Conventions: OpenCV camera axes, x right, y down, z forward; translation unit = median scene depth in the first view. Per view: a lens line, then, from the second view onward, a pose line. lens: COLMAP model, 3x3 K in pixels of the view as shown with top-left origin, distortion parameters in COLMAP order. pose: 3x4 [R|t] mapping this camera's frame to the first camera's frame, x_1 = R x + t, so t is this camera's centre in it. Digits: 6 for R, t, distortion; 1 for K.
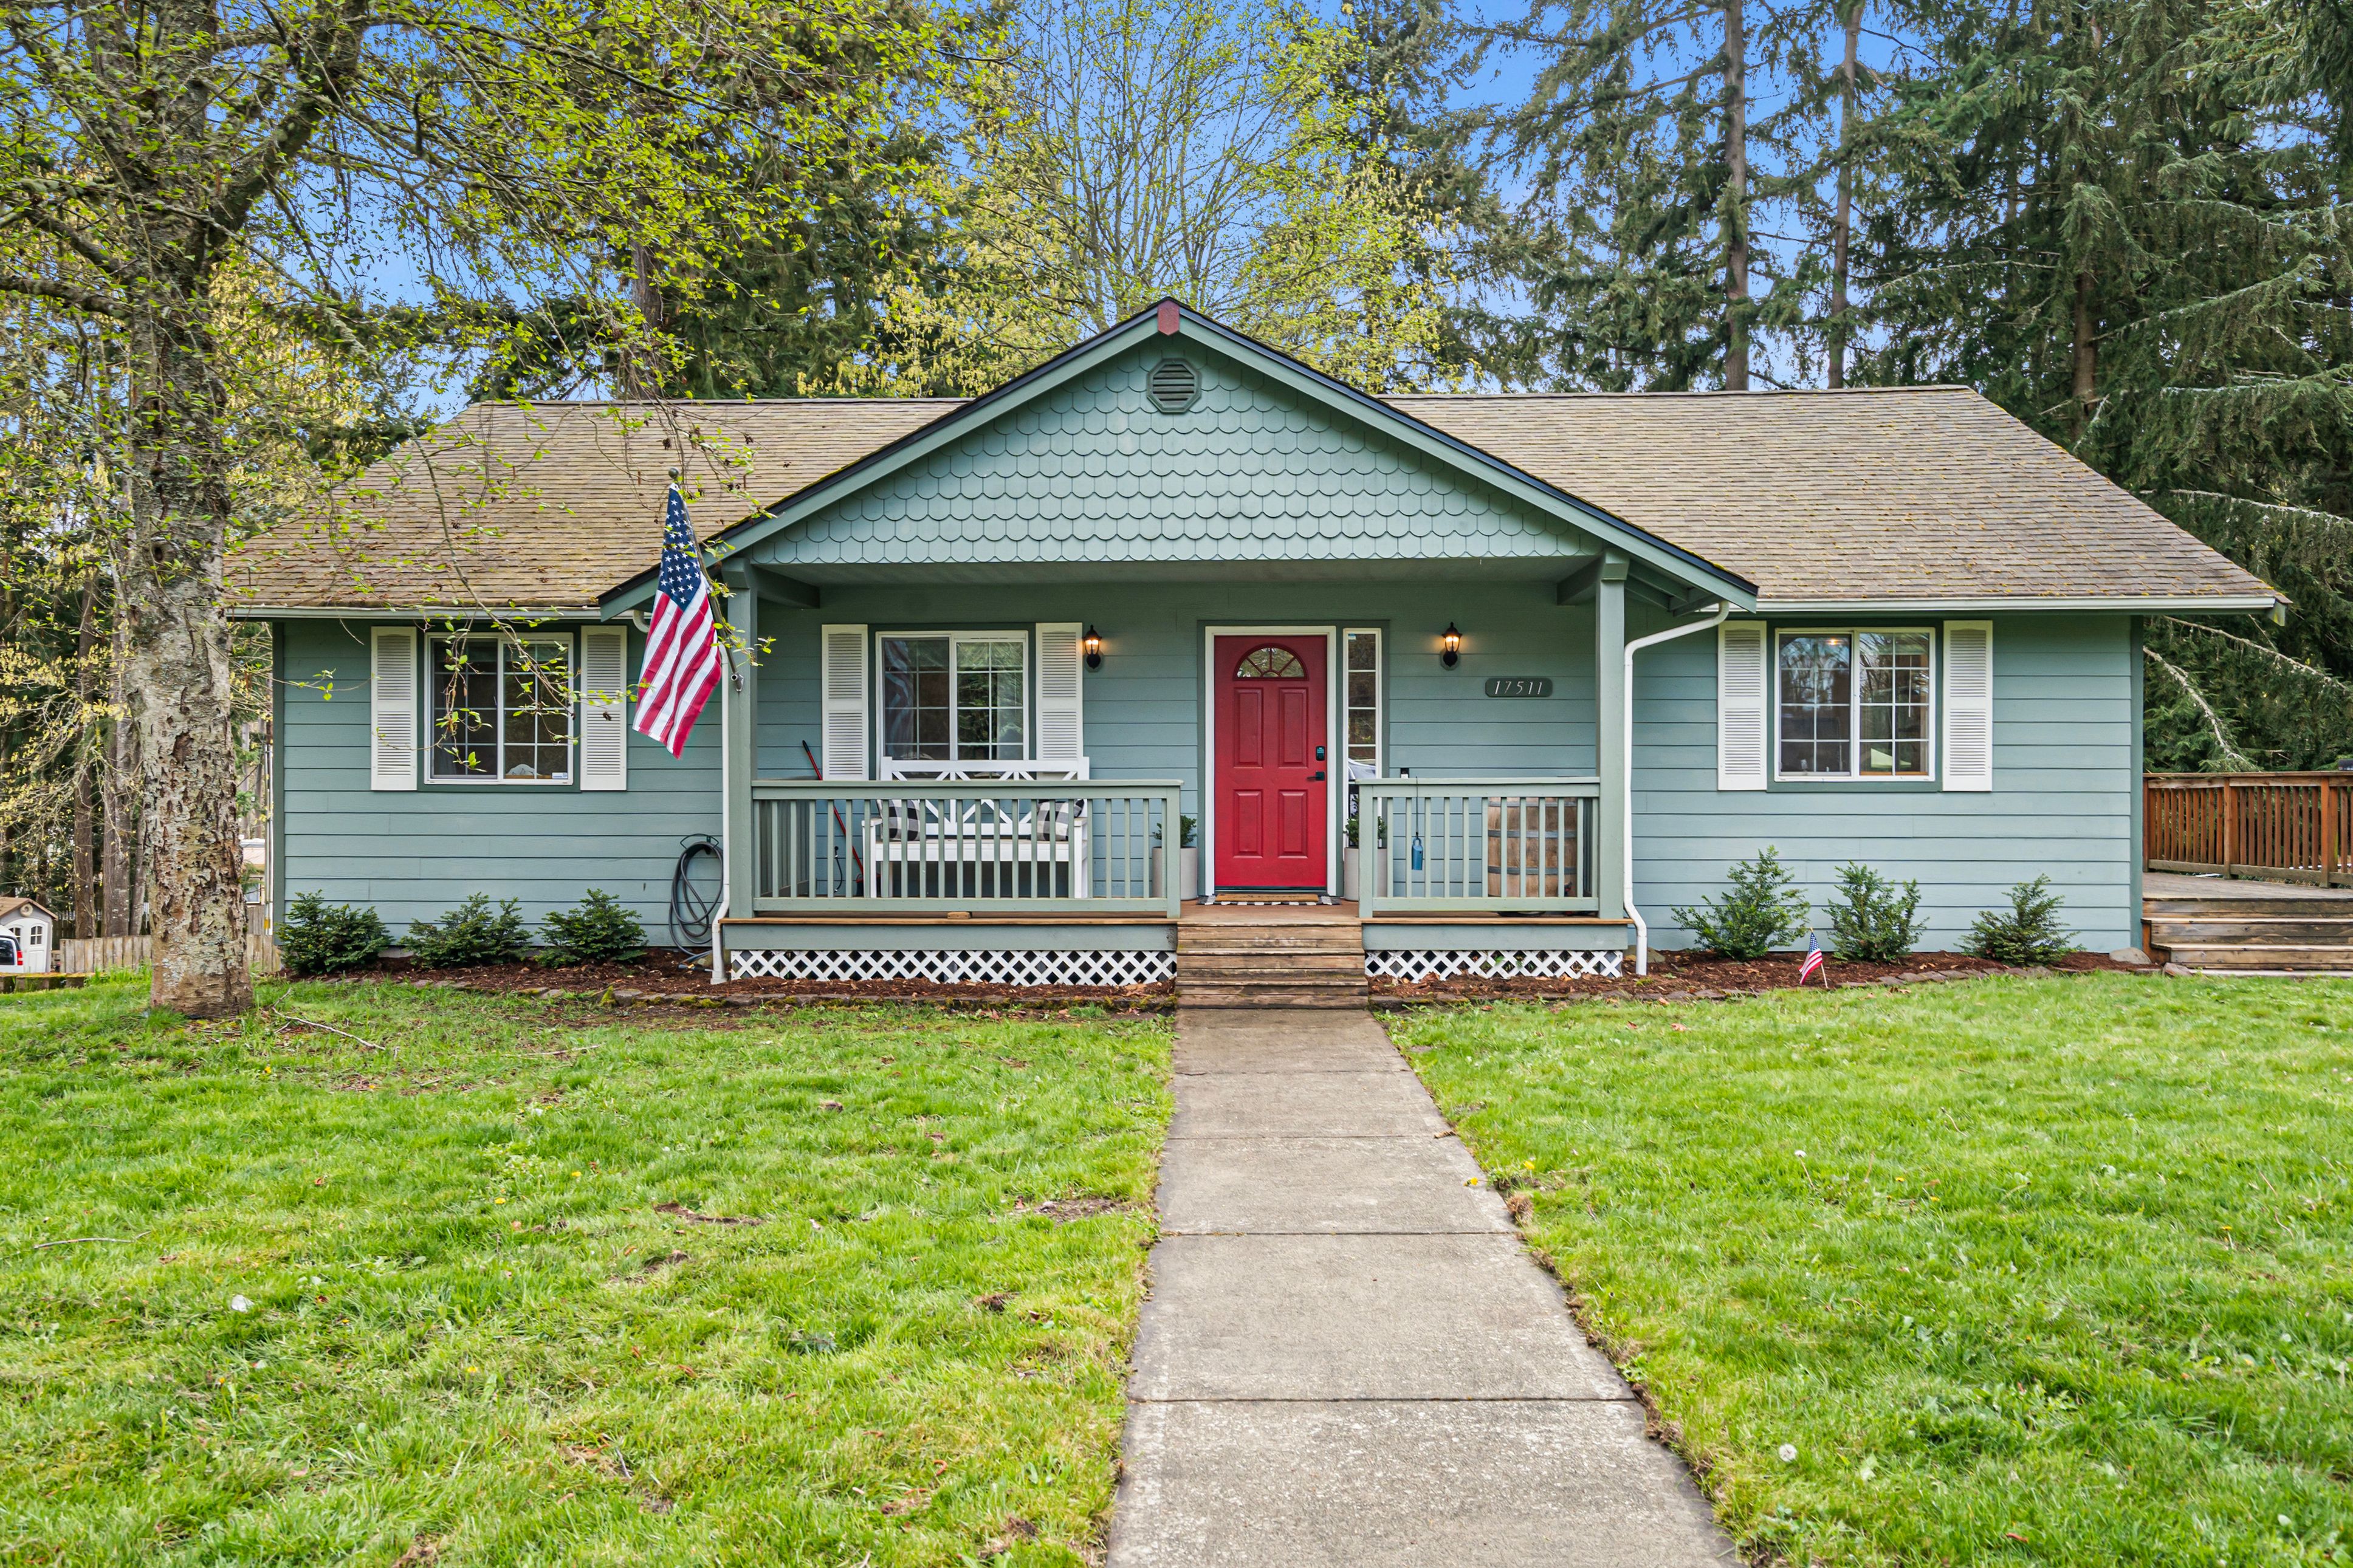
lens RADIAL K [[1805.8, 0, 1109.9], [0, 1805.8, 763.8], [0, 0, 1]] dist [0.011958, 0.004075]
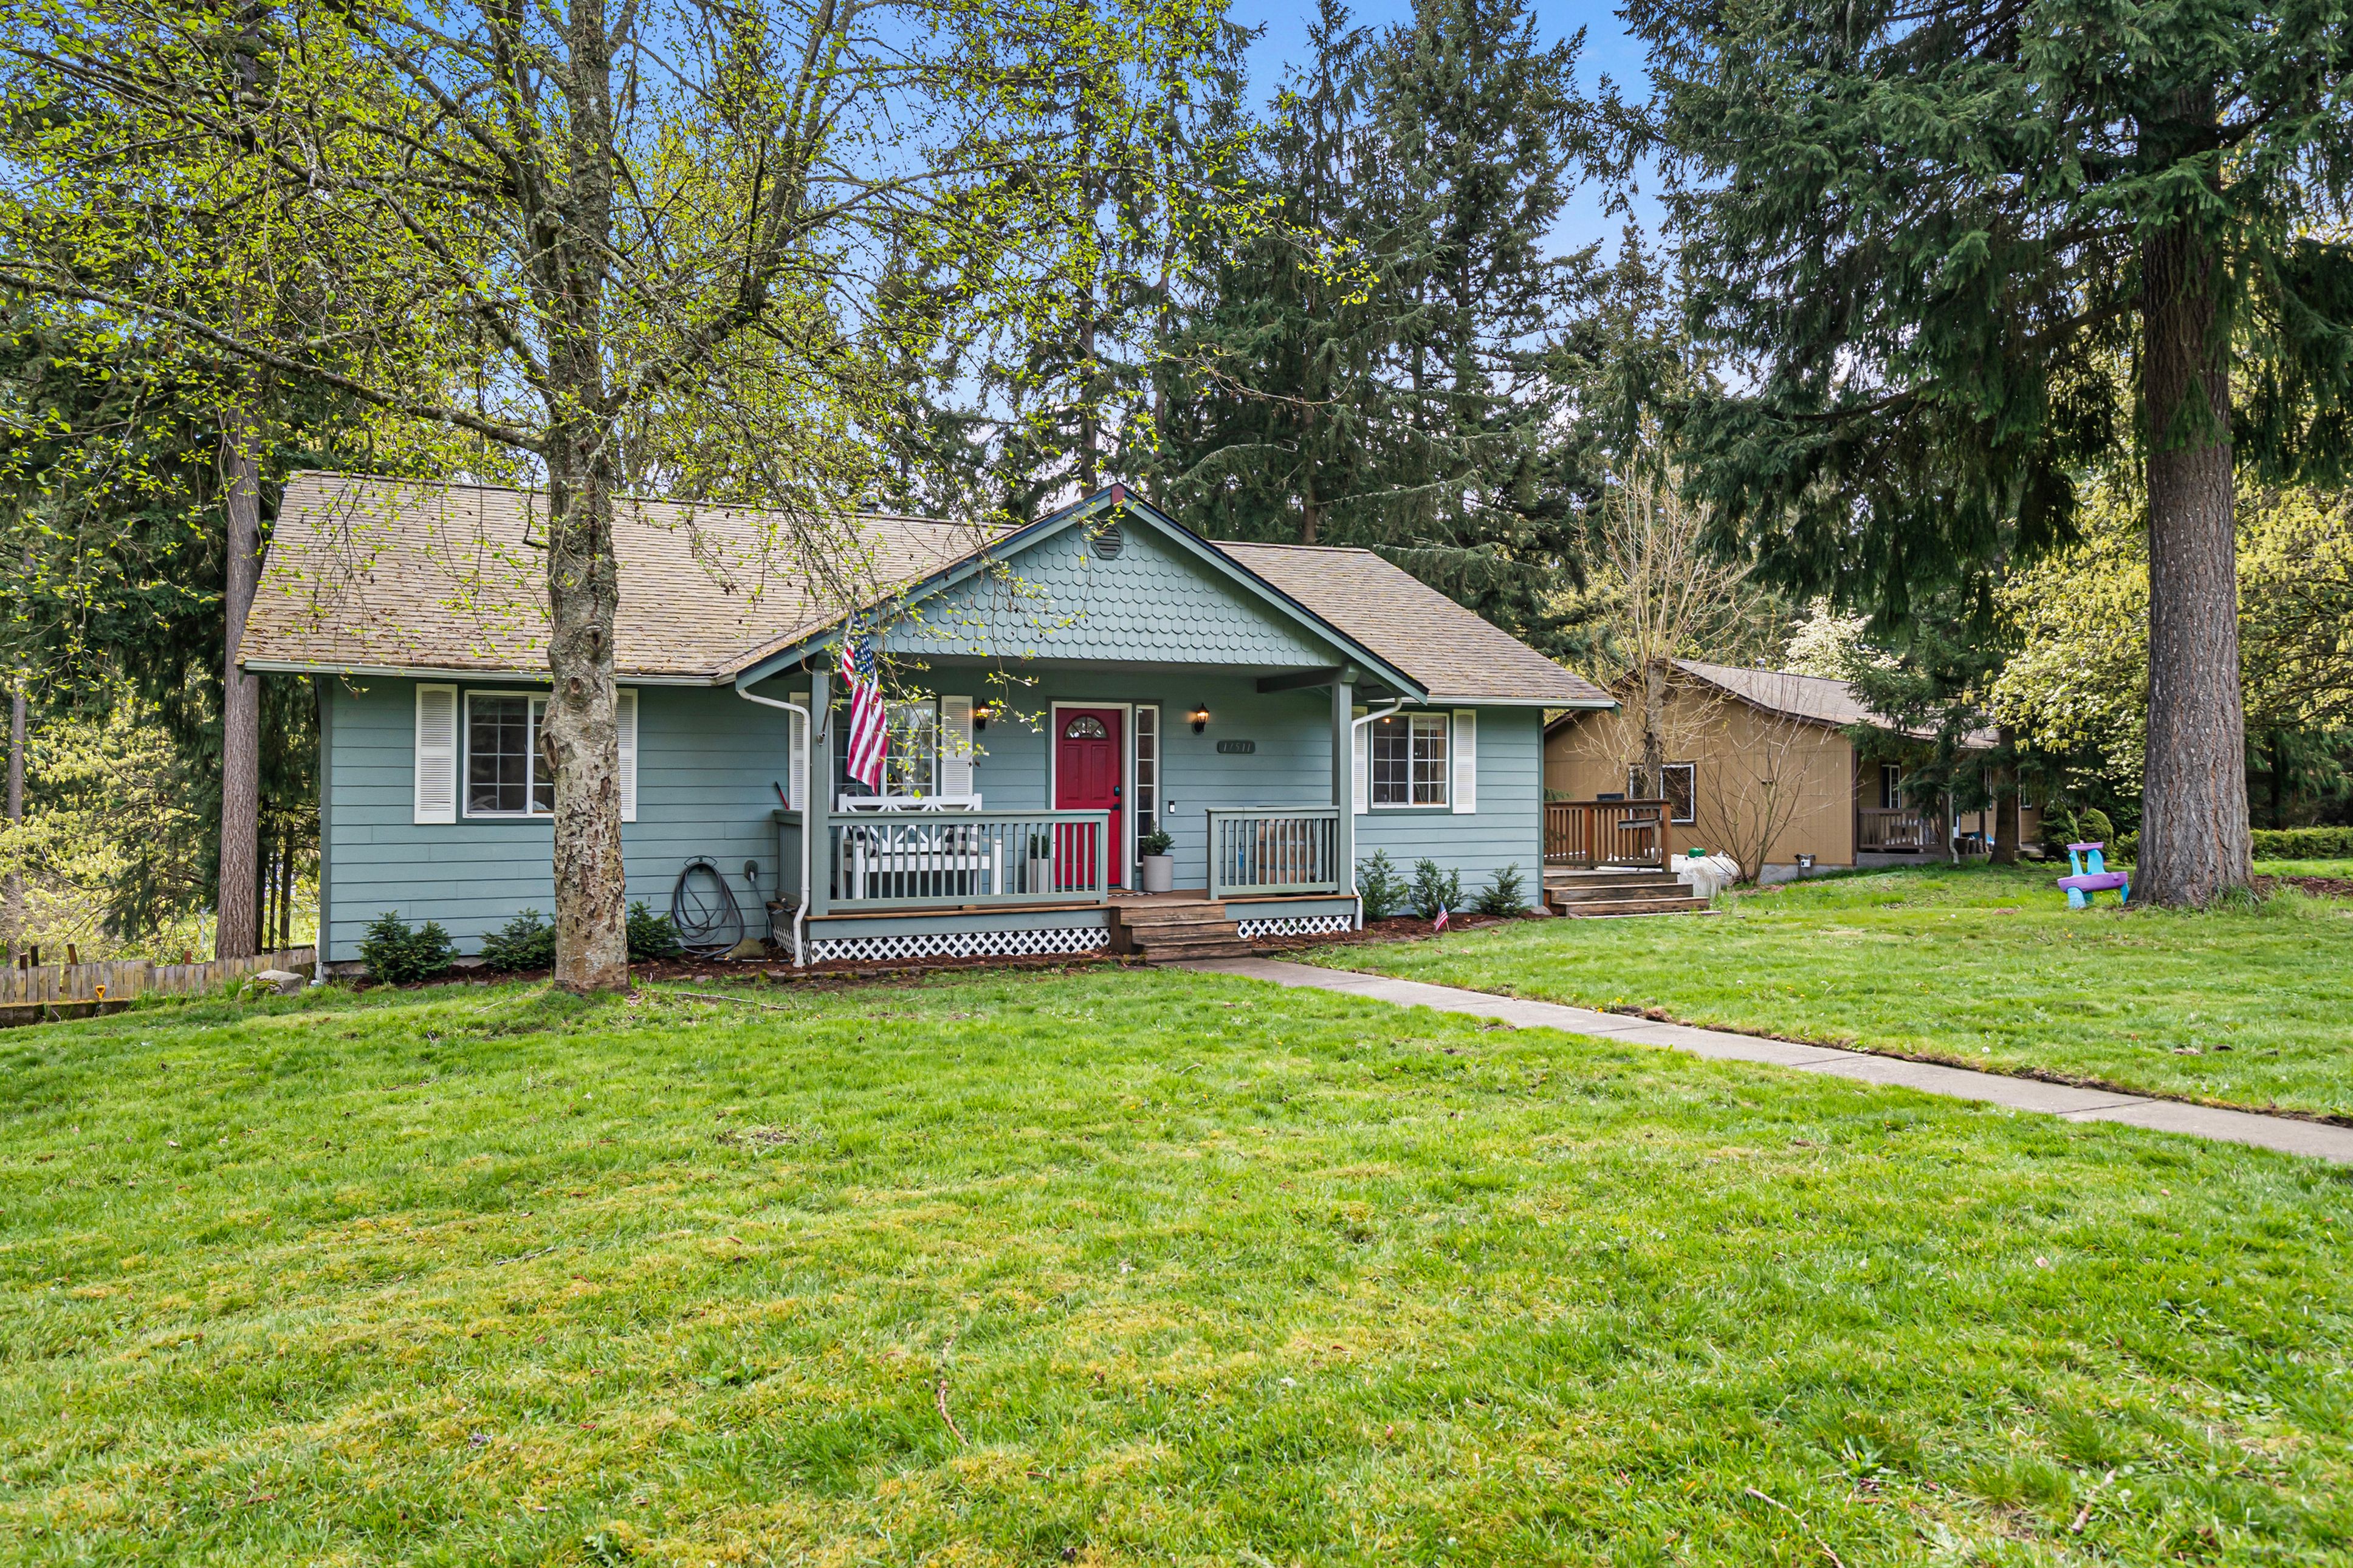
lens RADIAL K [[1586.4, 0, 1168.4], [0, 1586.4, 780.6], [0, 0, 1]] dist [0.004449, 0.000462]
pose [[0.872366, 0.001801, 0.488849, -0.525772], [0.003634, 0.999942, -0.010169, -0.001171], [-0.488839, 0.010647, 0.872309, -0.137246]]
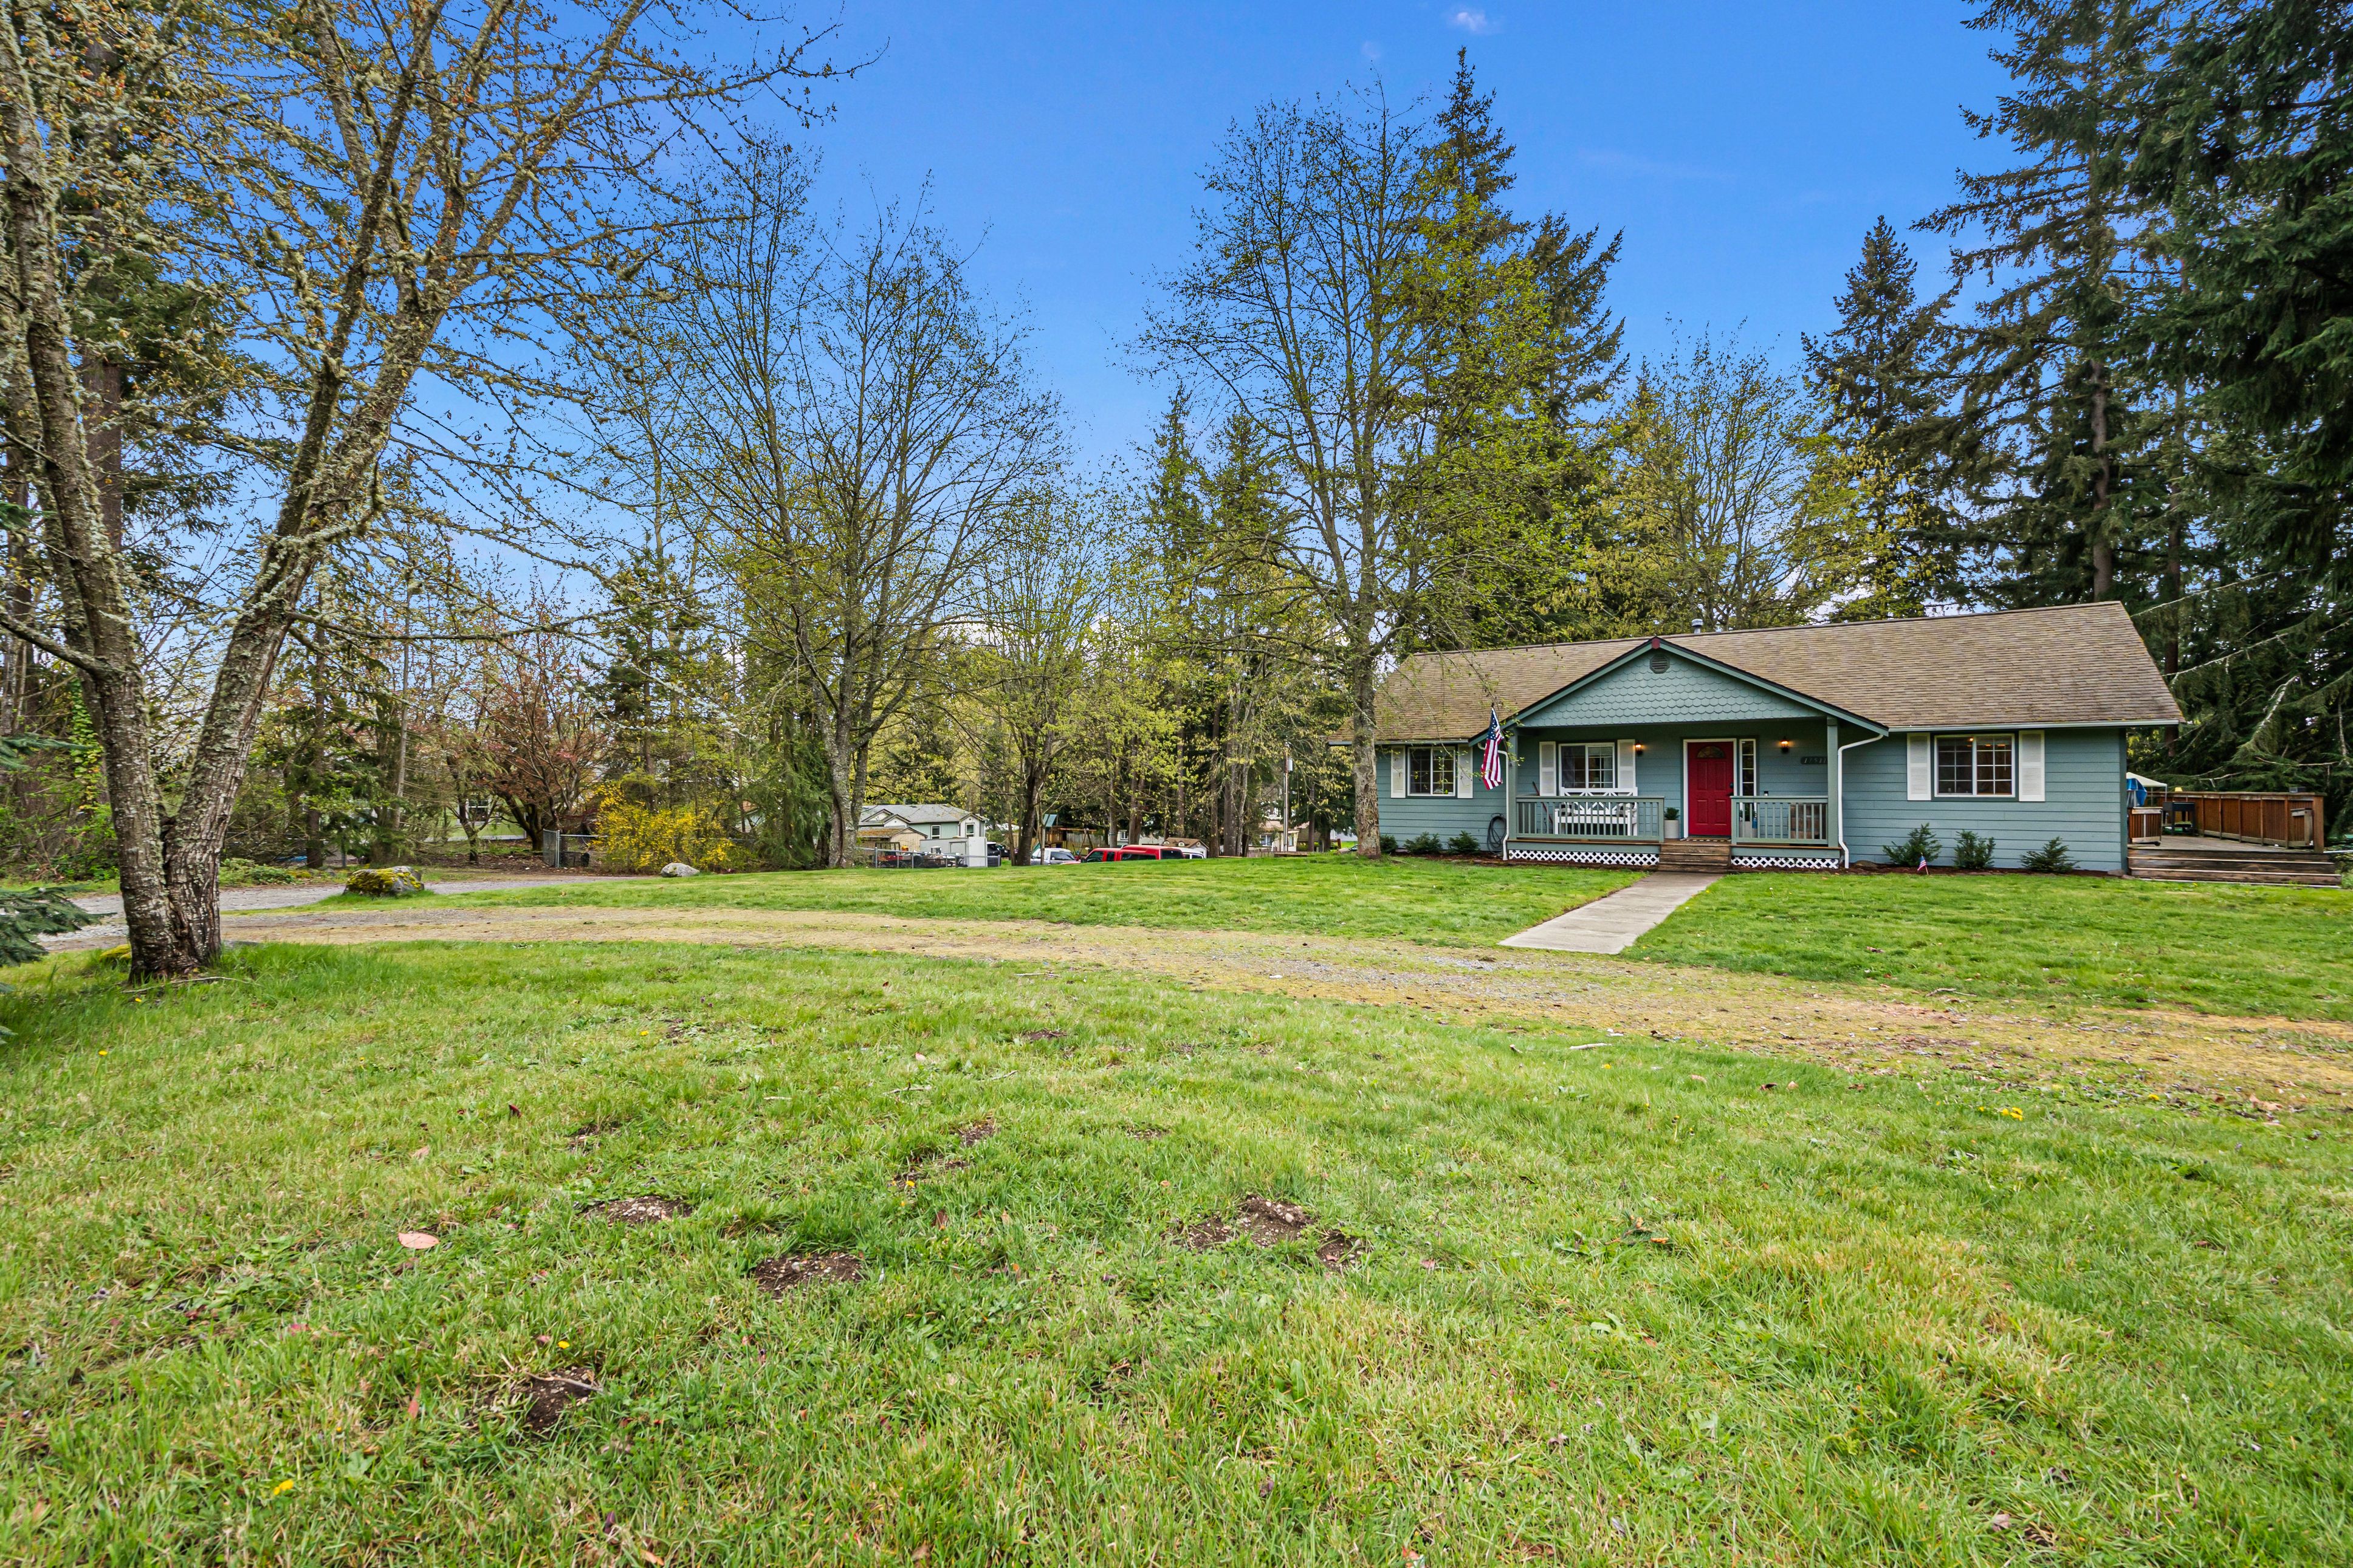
lens RADIAL K [[1076.1, 0, 1196.0], [0, 1076.1, 768.7], [0, 0, 1]] dist [-0.002279, 0.000964]
pose [[0.889114, -0.007243, -0.457628, 0.159327], [0.004635, 0.999966, -0.006823, -0.027007], [0.457662, 0.003945, 0.889117, -0.891117]]
